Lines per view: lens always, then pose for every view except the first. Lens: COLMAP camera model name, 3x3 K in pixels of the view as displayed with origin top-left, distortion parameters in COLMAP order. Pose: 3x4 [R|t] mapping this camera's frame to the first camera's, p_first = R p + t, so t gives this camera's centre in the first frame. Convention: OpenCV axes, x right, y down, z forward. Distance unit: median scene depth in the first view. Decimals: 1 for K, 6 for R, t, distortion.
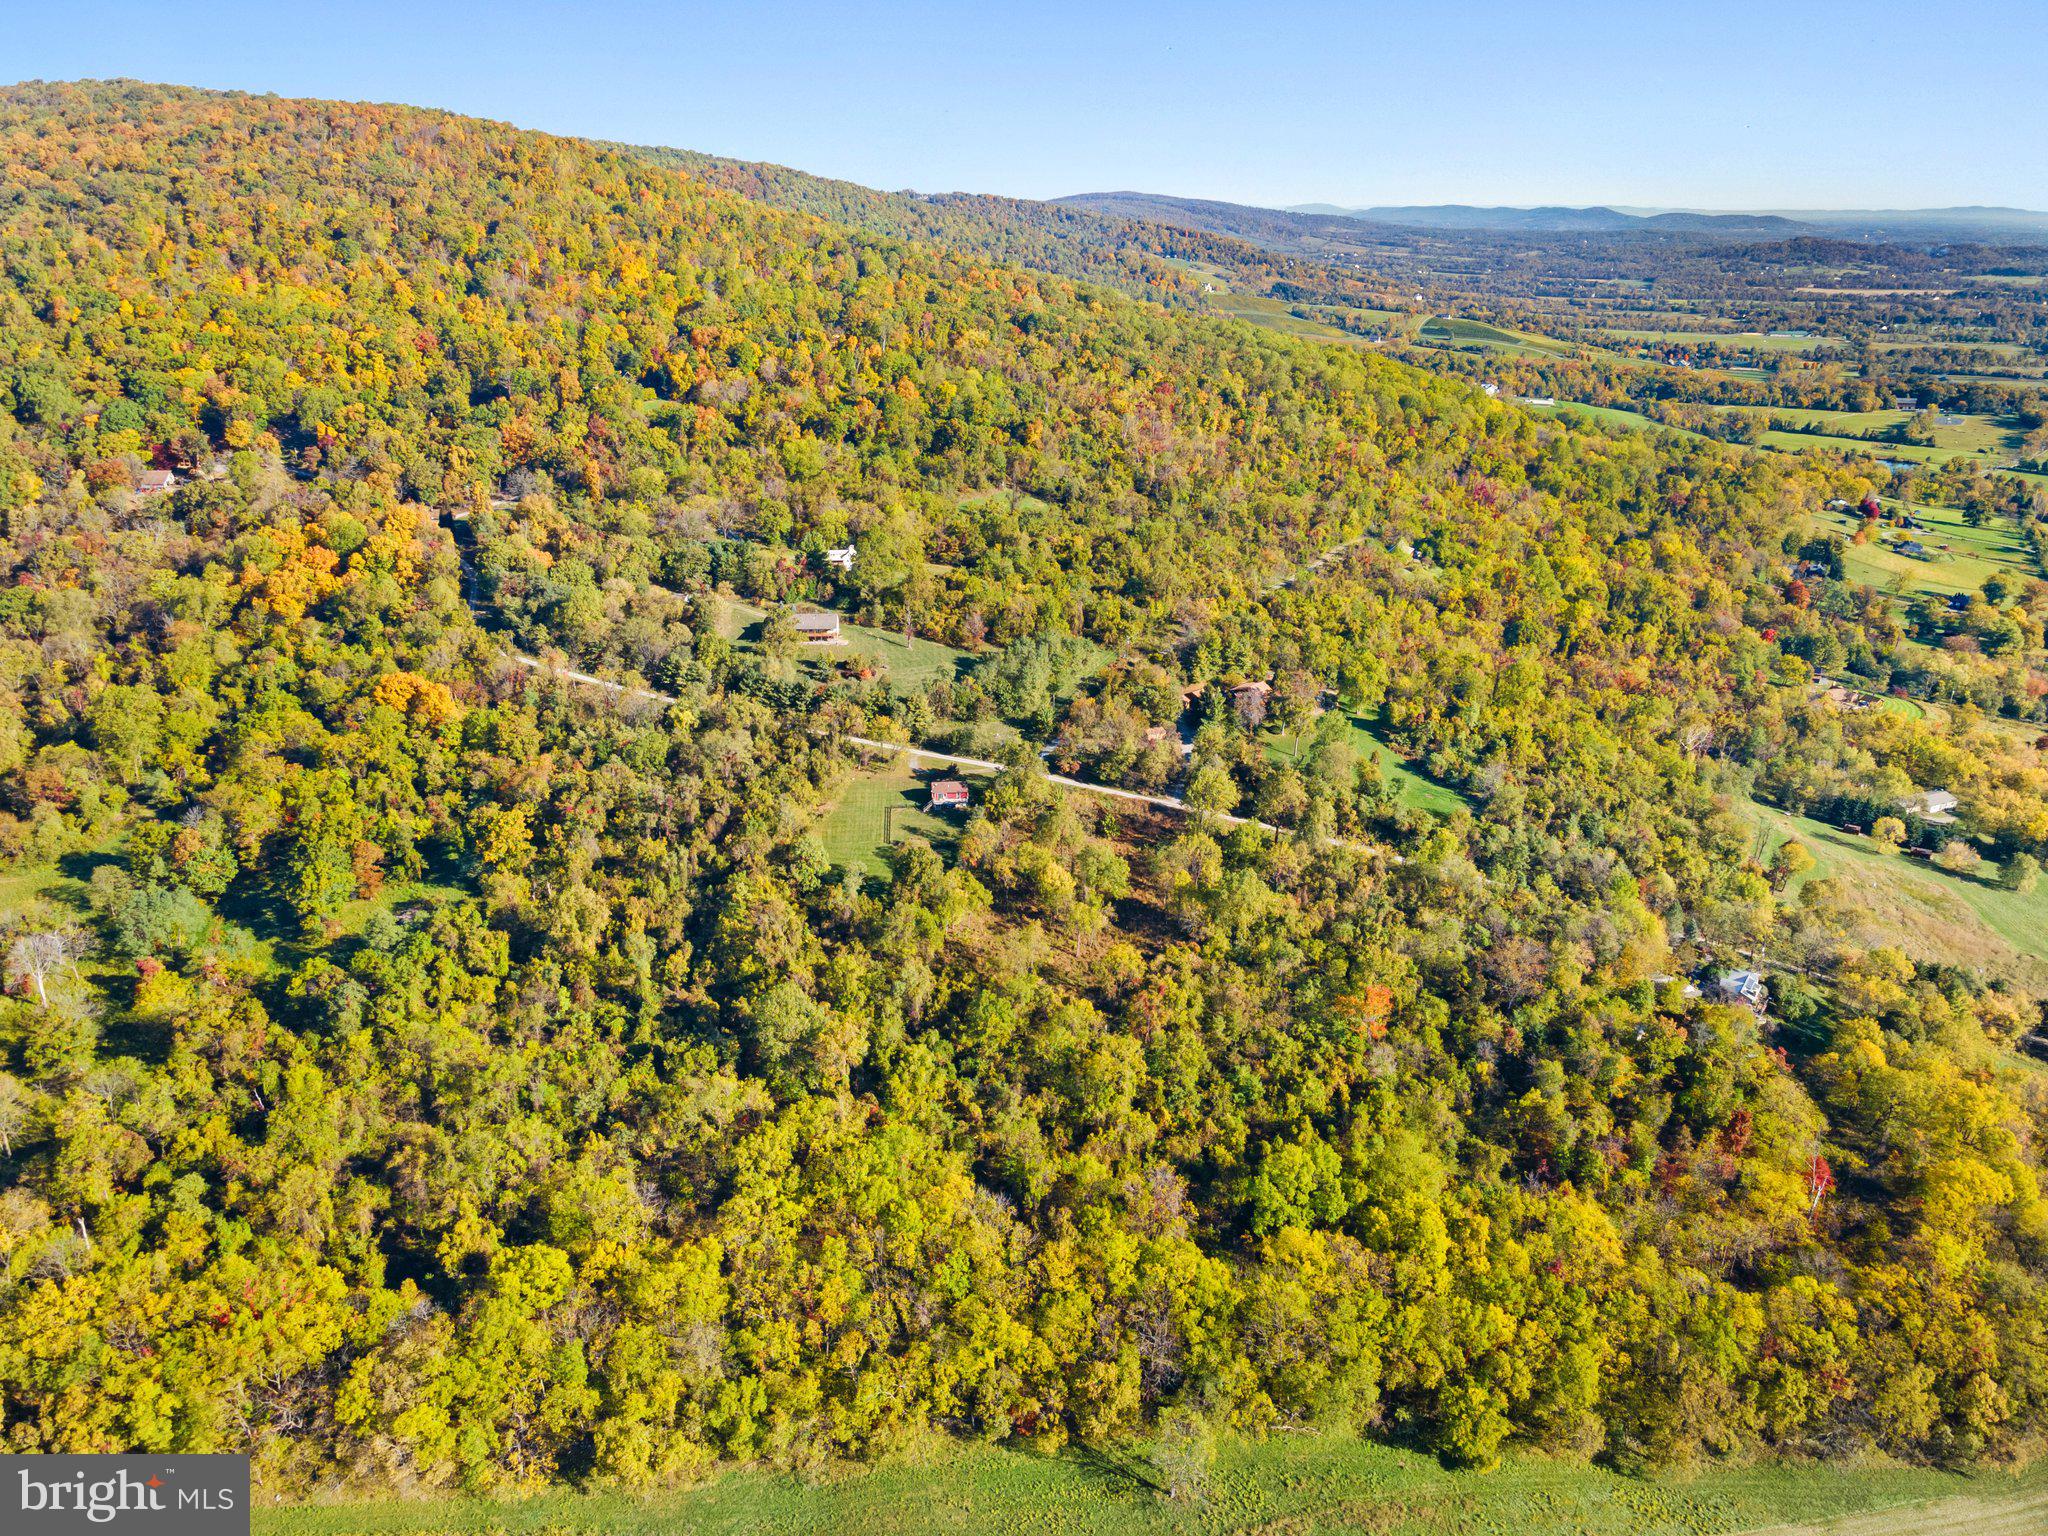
lens RADIAL K [[1472.1, 0, 1015.0], [0, 1472.1, 760.4], [0, 0, 1]] dist [0.006755, 0.058706]
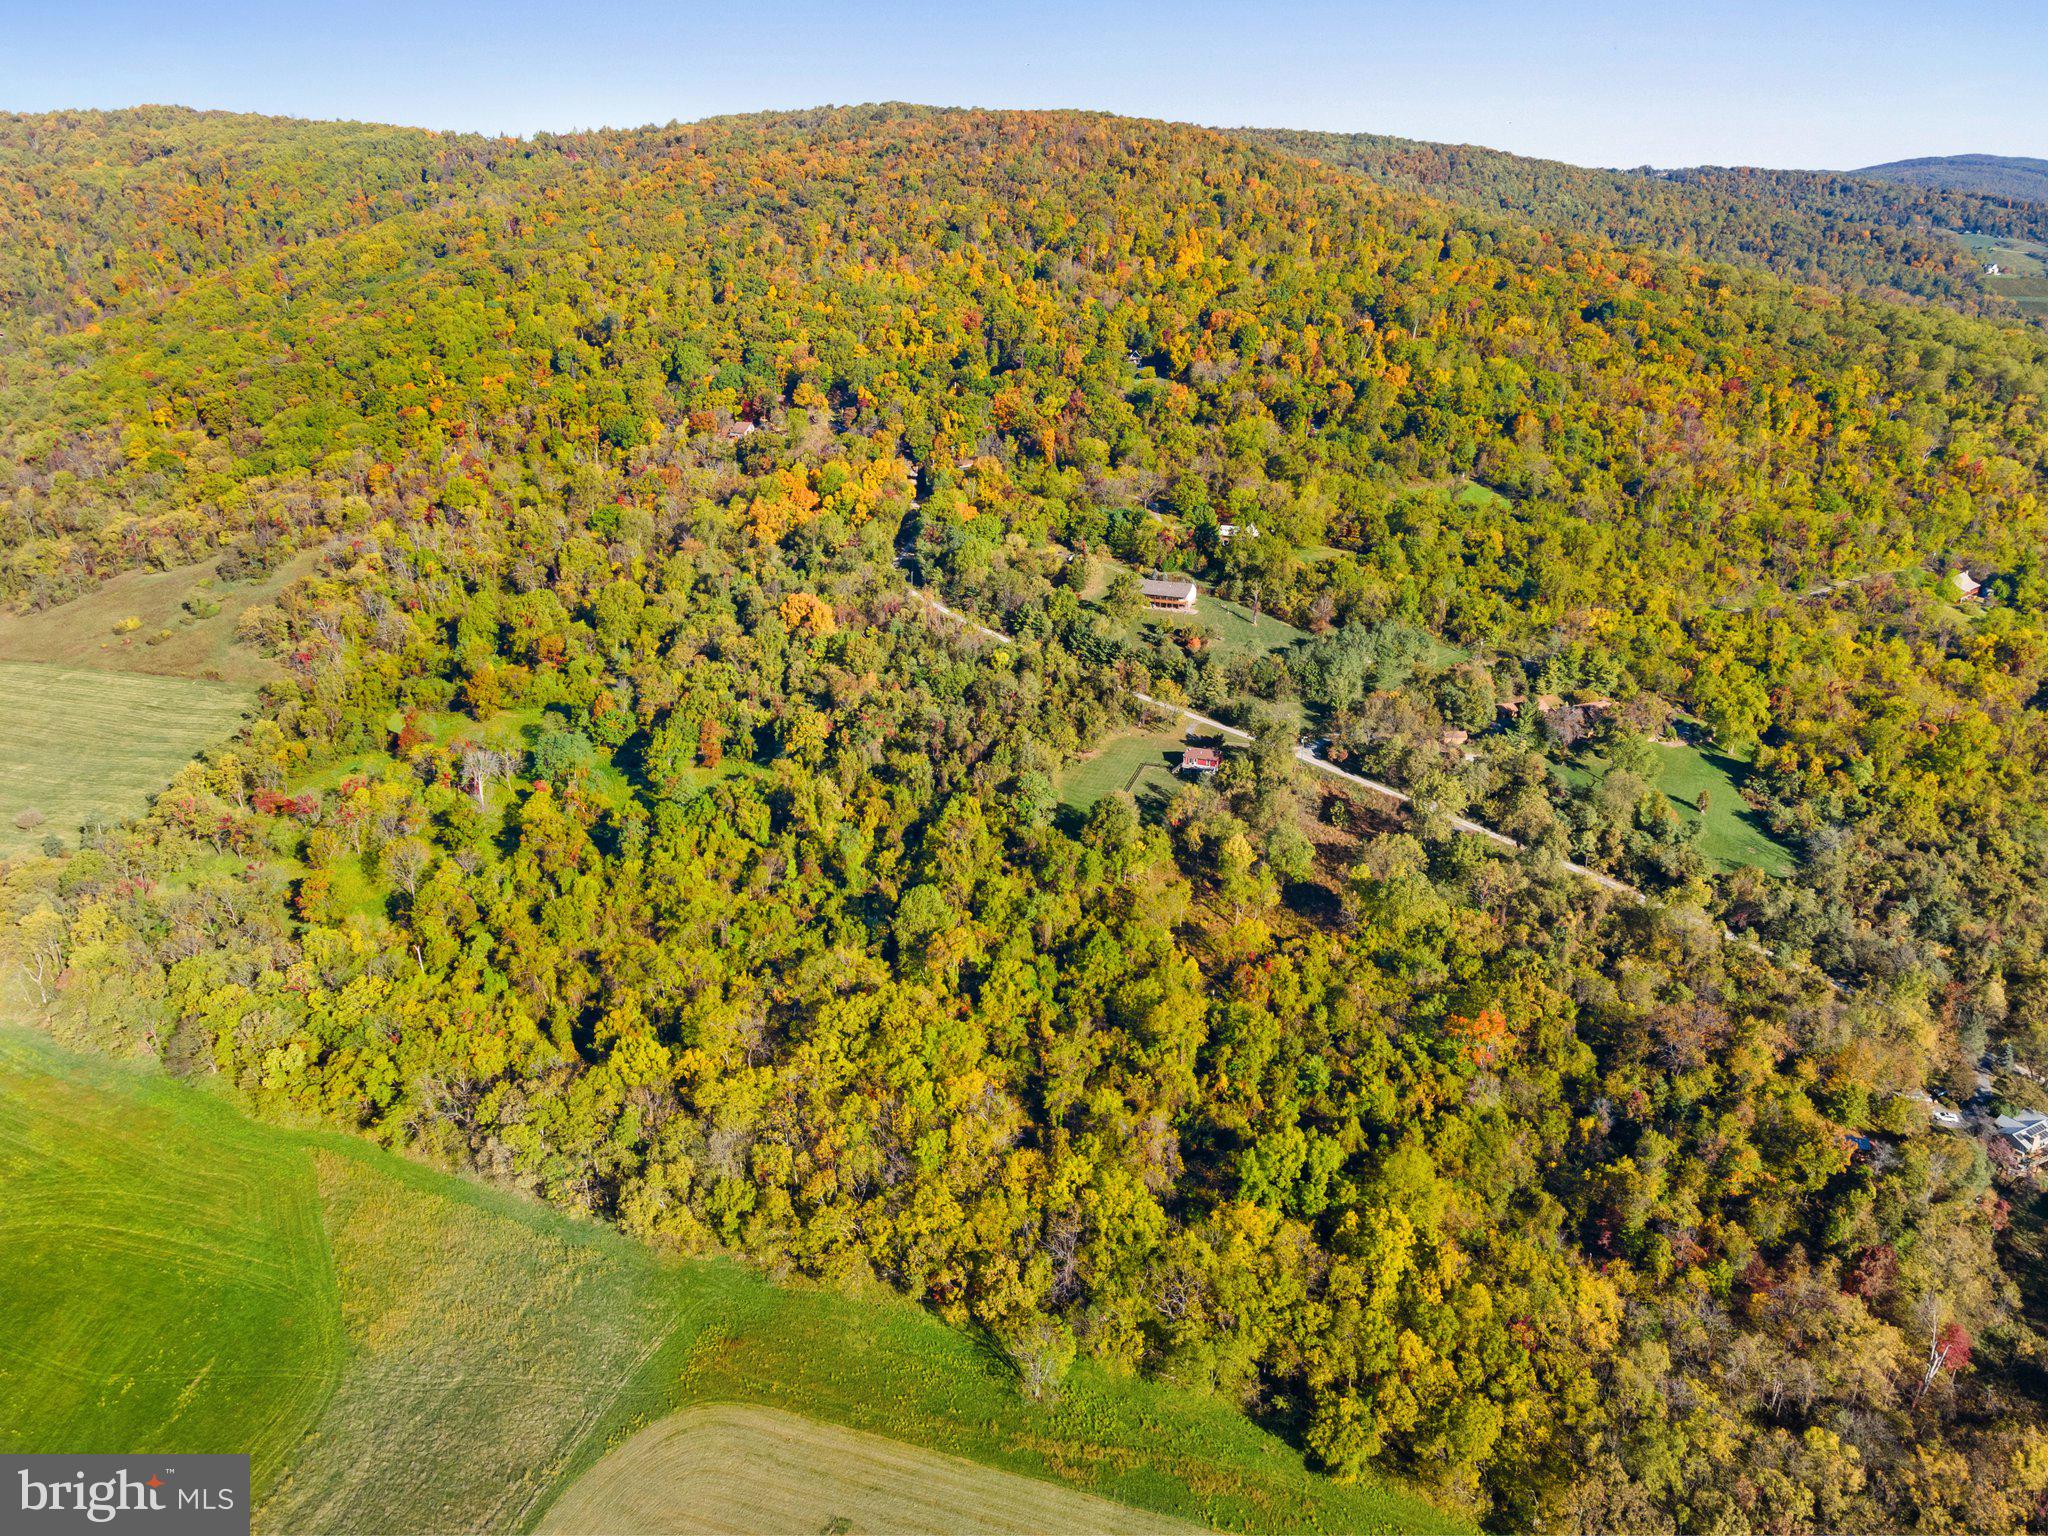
lens RADIAL K [[1483.8, 0, 1008.8], [0, 1483.8, 766.8], [0, 0, 1]] dist [0.017170, 0.037504]
pose [[0.882163, 0.151855, -0.445789, 0.292563], [-0.148222, 0.988008, 0.043245, 0.002373], [0.447010, 0.027926, 0.894093, 0.007029]]
